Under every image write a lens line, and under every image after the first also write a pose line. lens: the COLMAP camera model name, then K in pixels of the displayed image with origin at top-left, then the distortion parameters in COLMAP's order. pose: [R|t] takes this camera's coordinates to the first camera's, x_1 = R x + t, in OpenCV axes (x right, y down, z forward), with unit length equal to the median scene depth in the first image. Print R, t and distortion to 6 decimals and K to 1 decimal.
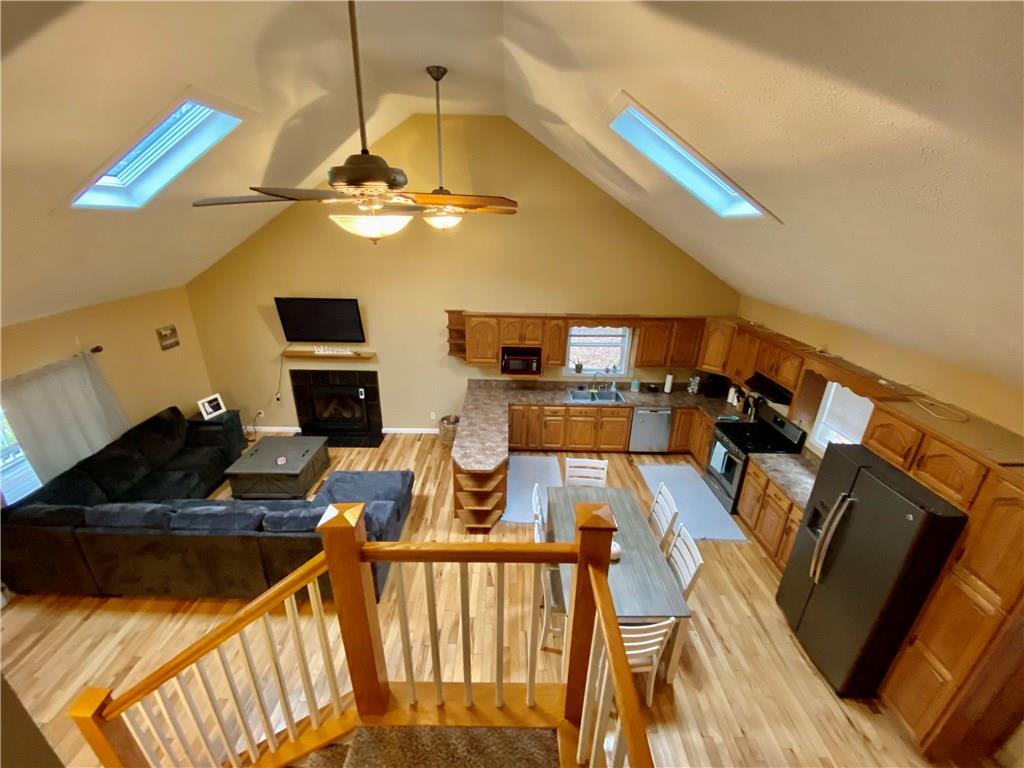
lens RADIAL K [[408.9, 0, 512.0], [0, 408.9, 384.0], [0, 0, 1]] dist [0.001086, 0.000010]
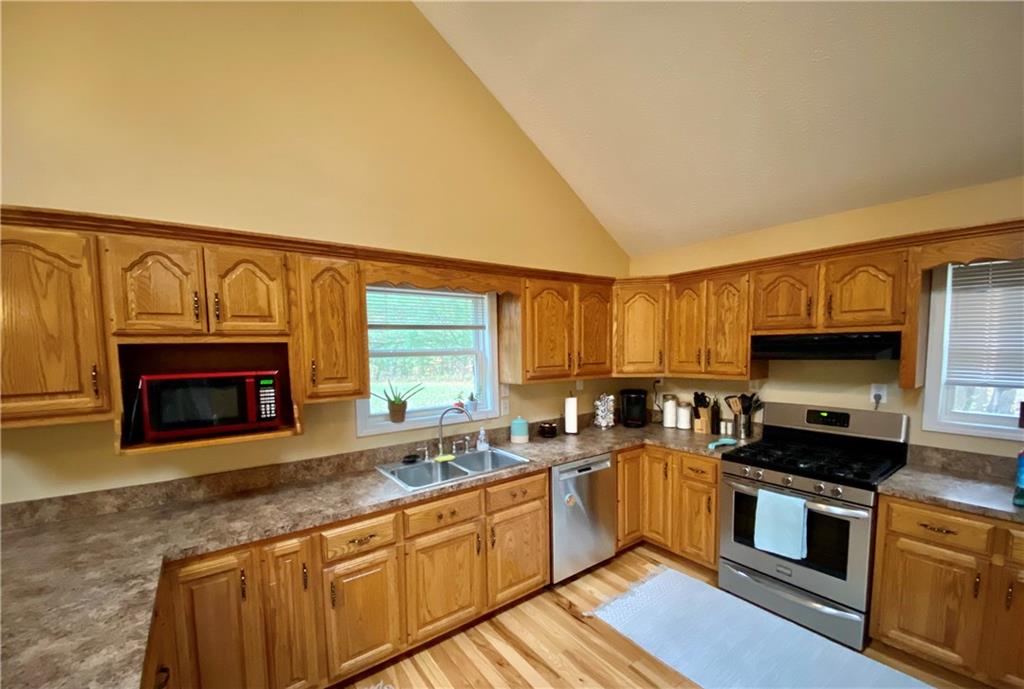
lens RADIAL K [[408.3, 0, 505.5], [0, 408.3, 375.3], [0, 0, 1]] dist [-0.002005, -0.000297]
pose [[0.816081, -0.079046, 0.572506, 0.025887], [0.250105, 0.941343, -0.226541, 0.048859], [-0.521017, 0.328062, 0.787982, 0.653316]]
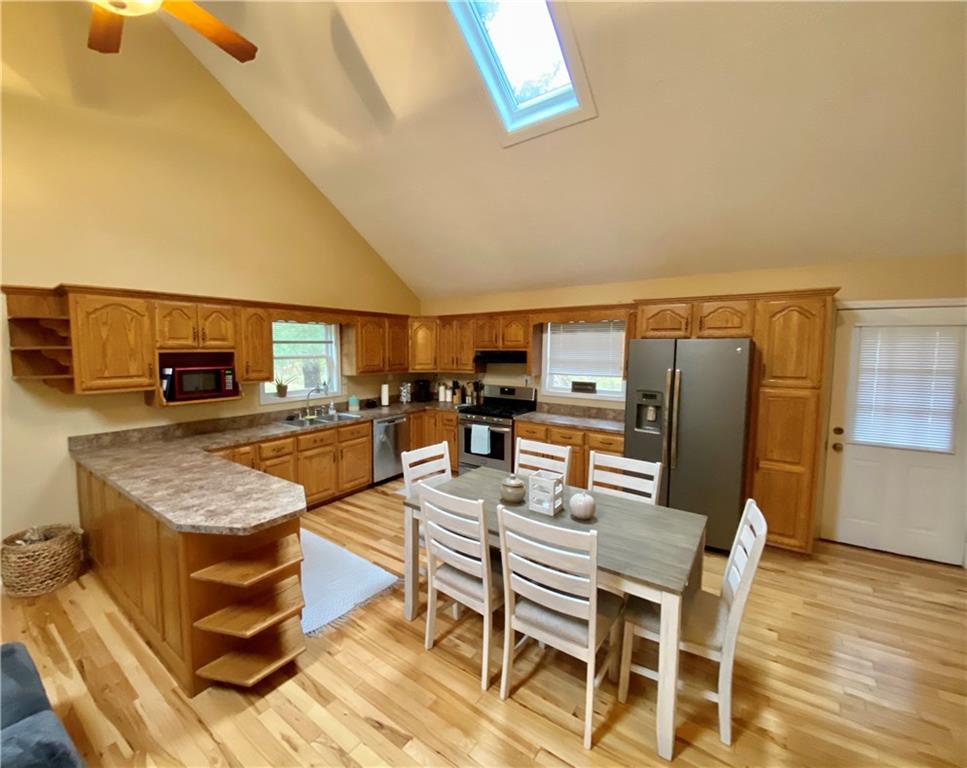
lens RADIAL K [[407.3, 0, 458.0], [0, 407.3, 385.1], [0, 0, 1]] dist [0.000514, -0.000084]
pose [[0.600155, -0.096986, 0.793982, -0.217343], [0.309712, 0.943371, -0.118871, 0.135112], [-0.737491, 0.317247, 0.596206, 0.384440]]
